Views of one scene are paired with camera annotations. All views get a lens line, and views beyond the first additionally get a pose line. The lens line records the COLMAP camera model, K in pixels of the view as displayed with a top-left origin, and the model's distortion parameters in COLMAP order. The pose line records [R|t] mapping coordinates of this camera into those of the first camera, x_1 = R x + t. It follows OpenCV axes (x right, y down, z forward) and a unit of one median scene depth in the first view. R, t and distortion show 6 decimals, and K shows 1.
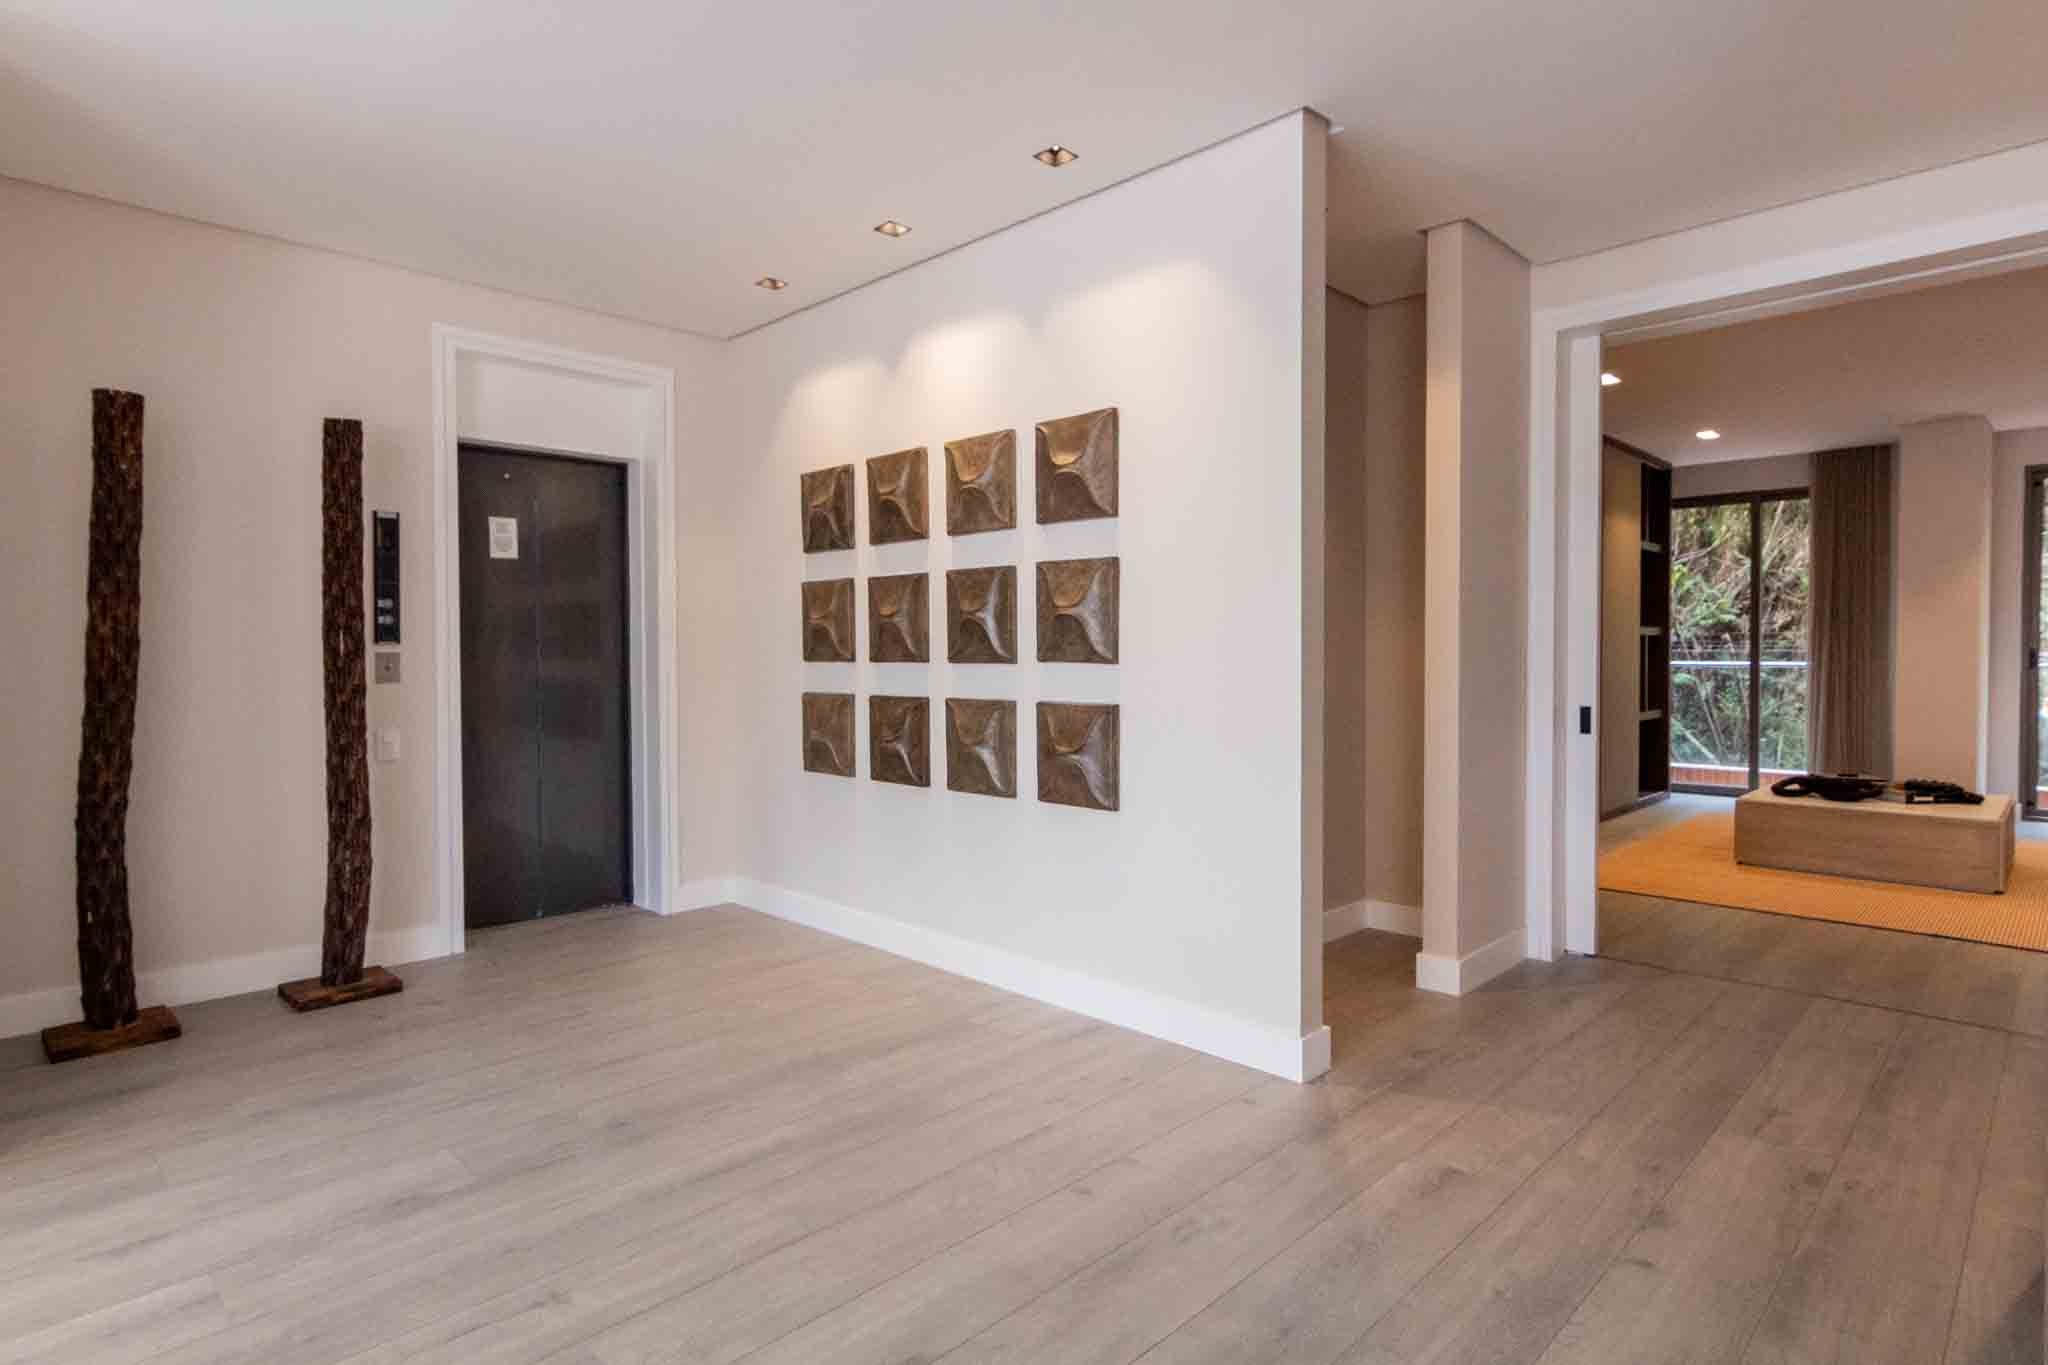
lens RADIAL K [[1067.7, 0, 1016.3], [0, 1067.7, 674.3], [0, 0, 1]] dist [0.004162, 0.002147]
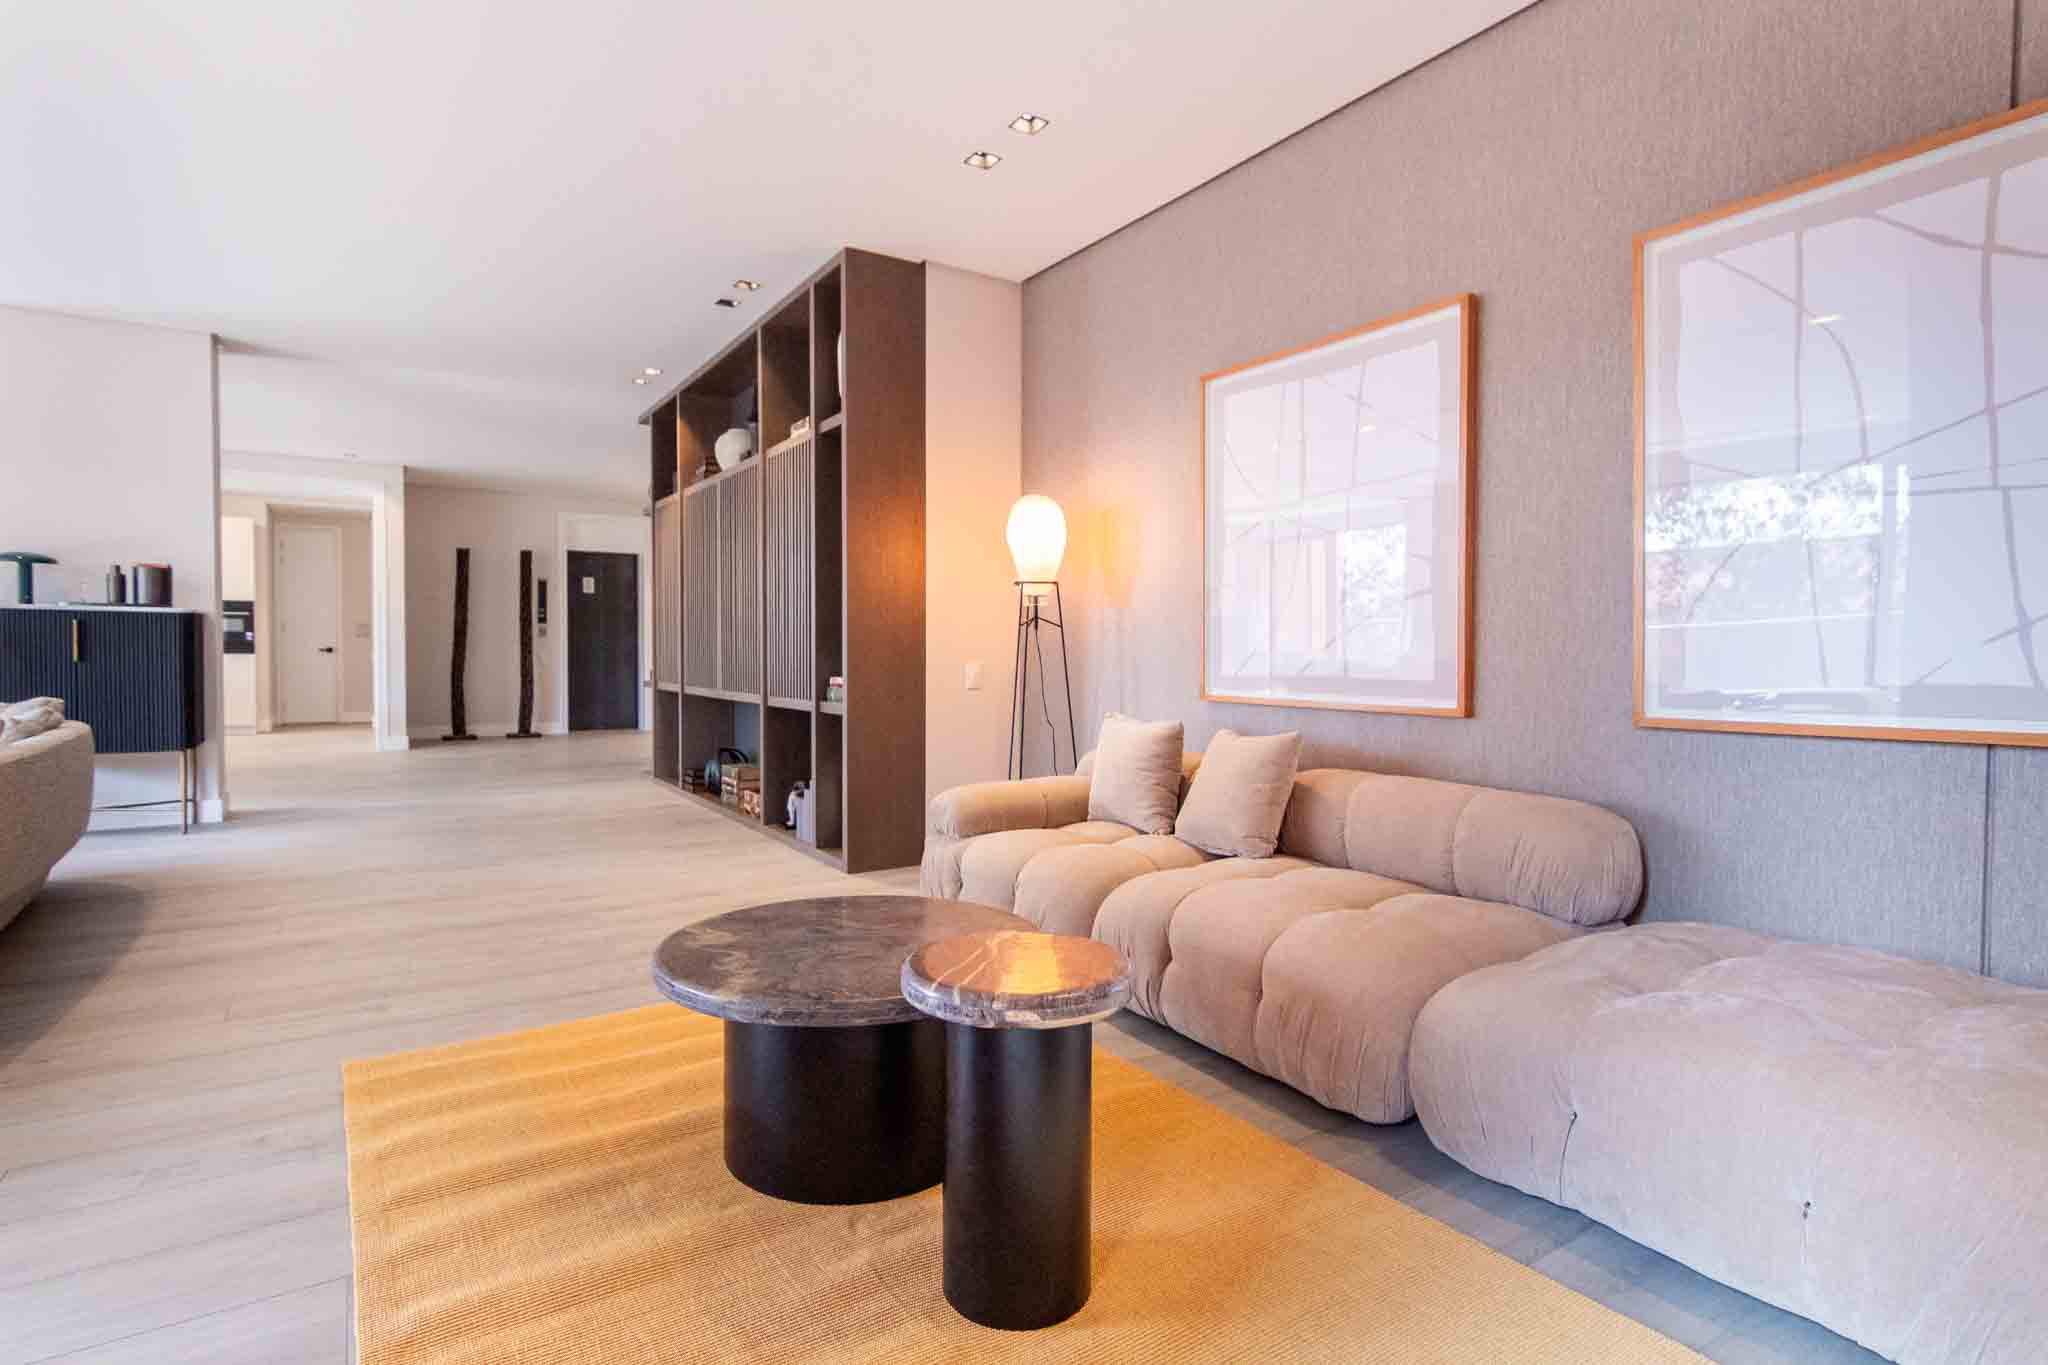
lens RADIAL K [[1047.3, 0, 1035.0], [0, 1047.3, 672.8], [0, 0, 1]] dist [0.000469, 0.003442]
pose [[0.978281, 0.010316, -0.207025, 1.414674], [-0.010888, 0.999939, -0.001628, 0.102296], [0.206996, 0.003847, 0.978334, -1.626589]]
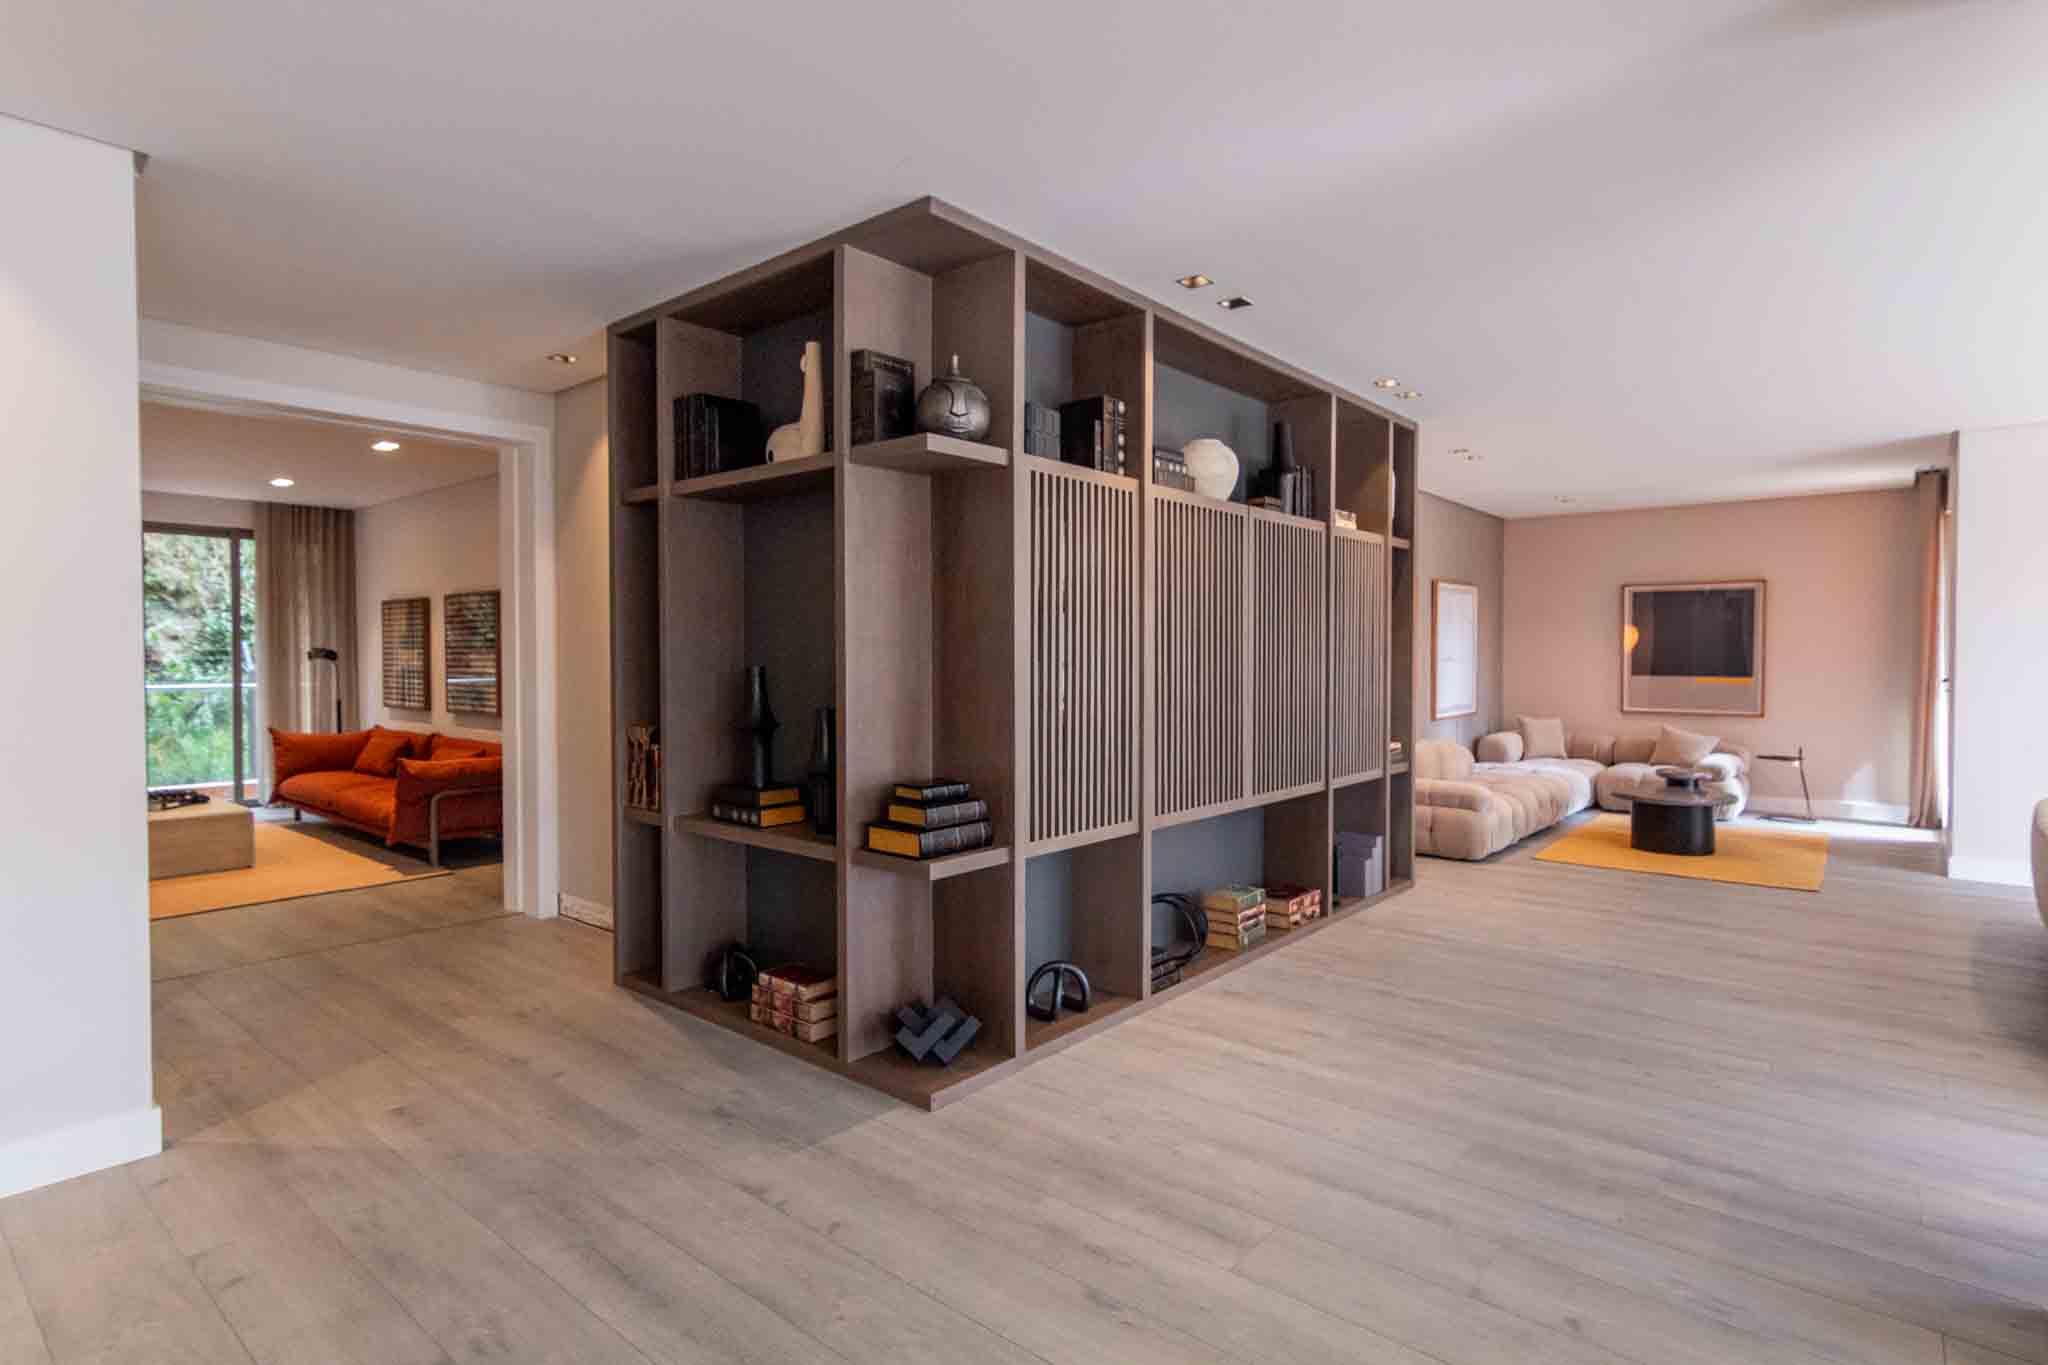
lens RADIAL K [[1047.3, 0, 1048.0], [0, 1047.3, 667.3], [0, 0, 1]] dist [0.000469, 0.003442]
pose [[-0.095624, -0.009762, 0.995370, -0.602780], [0.024295, 0.999631, 0.012137, -0.040025], [-0.995121, 0.025343, -0.095352, 0.221171]]
